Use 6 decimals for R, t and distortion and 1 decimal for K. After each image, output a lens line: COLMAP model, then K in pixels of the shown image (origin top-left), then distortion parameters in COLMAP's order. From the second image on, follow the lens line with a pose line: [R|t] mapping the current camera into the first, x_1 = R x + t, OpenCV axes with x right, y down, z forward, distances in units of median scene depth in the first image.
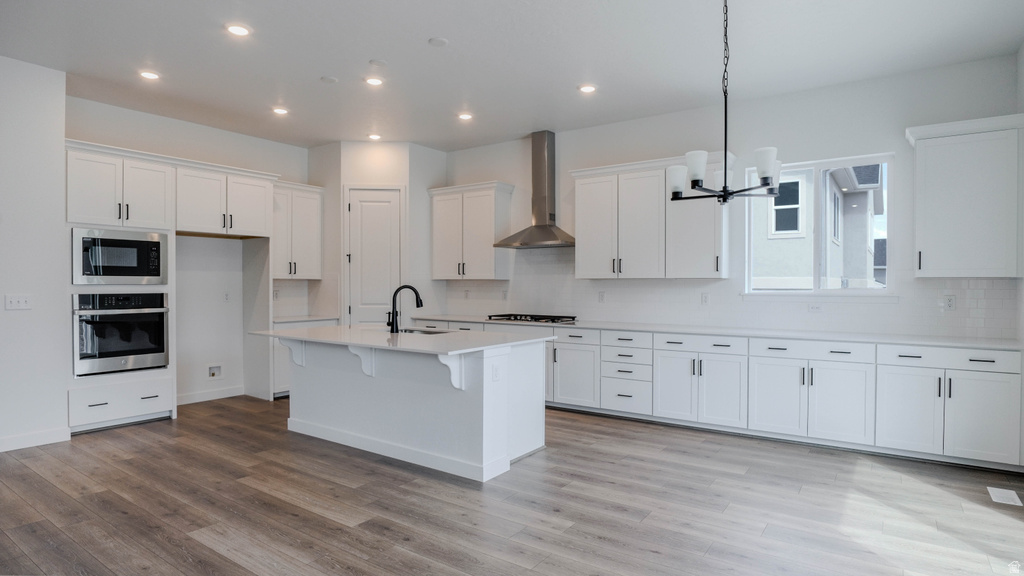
lens RADIAL K [[555.1, 0, 511.7], [0, 555.1, 291.3], [0, 0, 1]] dist [-0.038970, 0.008202]
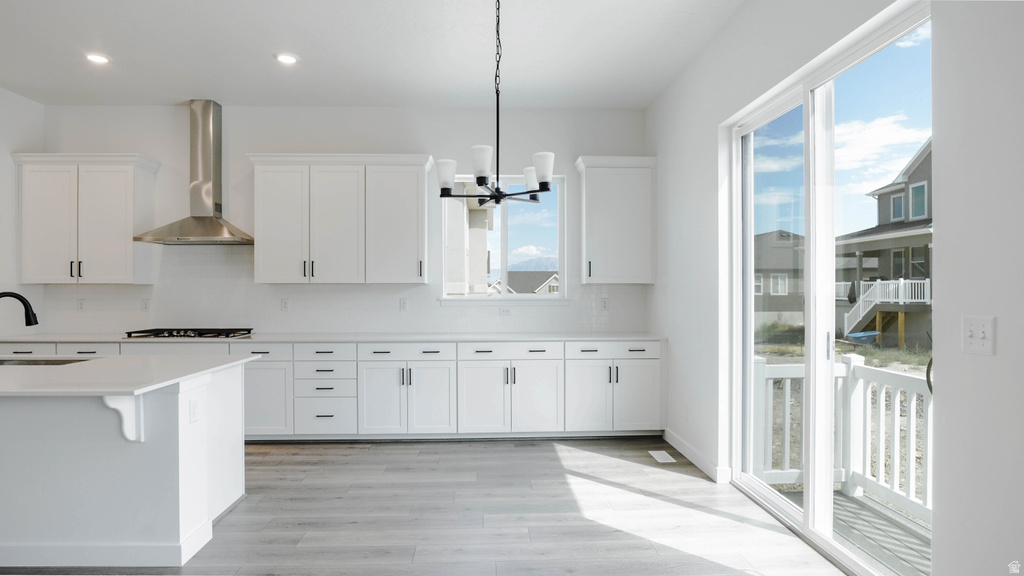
lens RADIAL K [[555.1, 0, 511.7], [0, 555.1, 291.3], [0, 0, 1]] dist [-0.038970, 0.008202]
pose [[0.788565, -0.003957, 0.614939, -0.118706], [0.009923, 0.999931, -0.006291, -0.002171], [-0.614872, 0.011062, 0.788550, 0.142879]]
